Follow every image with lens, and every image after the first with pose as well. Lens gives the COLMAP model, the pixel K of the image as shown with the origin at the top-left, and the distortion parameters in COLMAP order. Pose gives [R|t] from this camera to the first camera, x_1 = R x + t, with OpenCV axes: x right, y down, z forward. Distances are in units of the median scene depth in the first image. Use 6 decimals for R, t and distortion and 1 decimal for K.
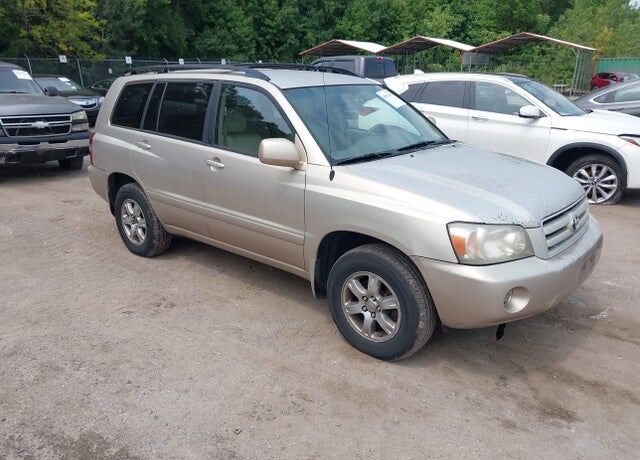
lens RADIAL K [[498.8, 0, 320.0], [0, 498.8, 230.0], [0, 0, 1]] dist [0.000830, -0.000218]
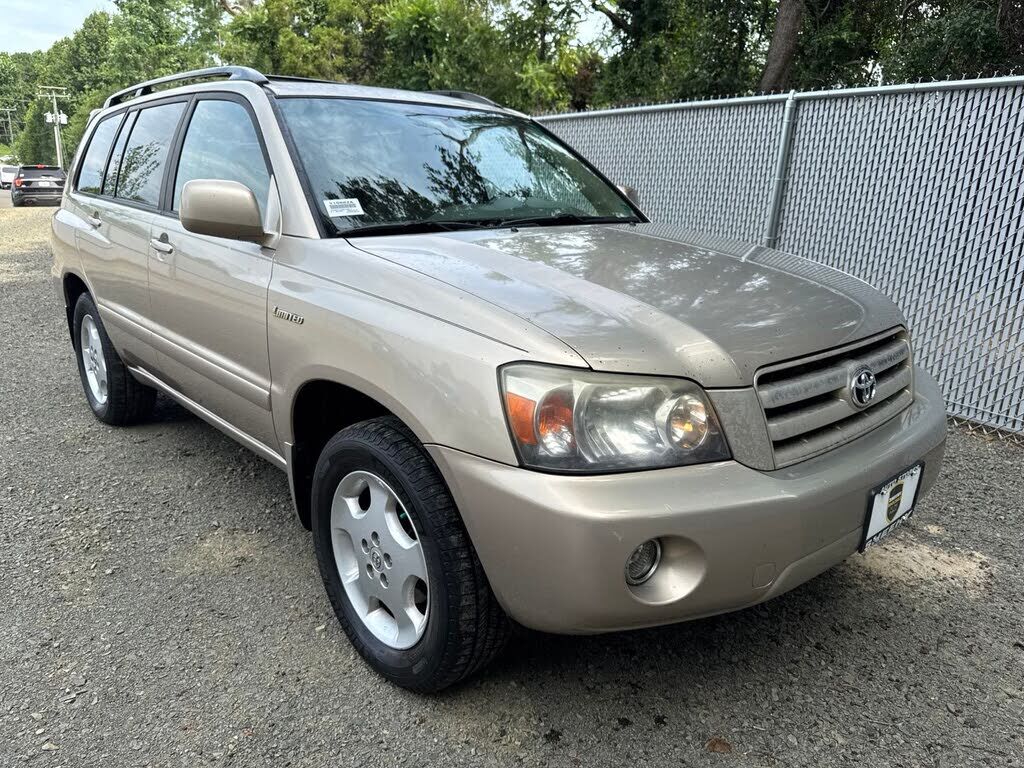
lens RADIAL K [[733.9, 0, 512.0], [0, 733.9, 384.0], [0, 0, 1]] dist [-0.029604, 0.000213]
pose [[0.993632, 0.045958, -0.102880, 0.264756], [-0.049404, 0.998291, -0.031202, 0.016046], [0.101270, 0.036086, 0.994204, 0.346306]]
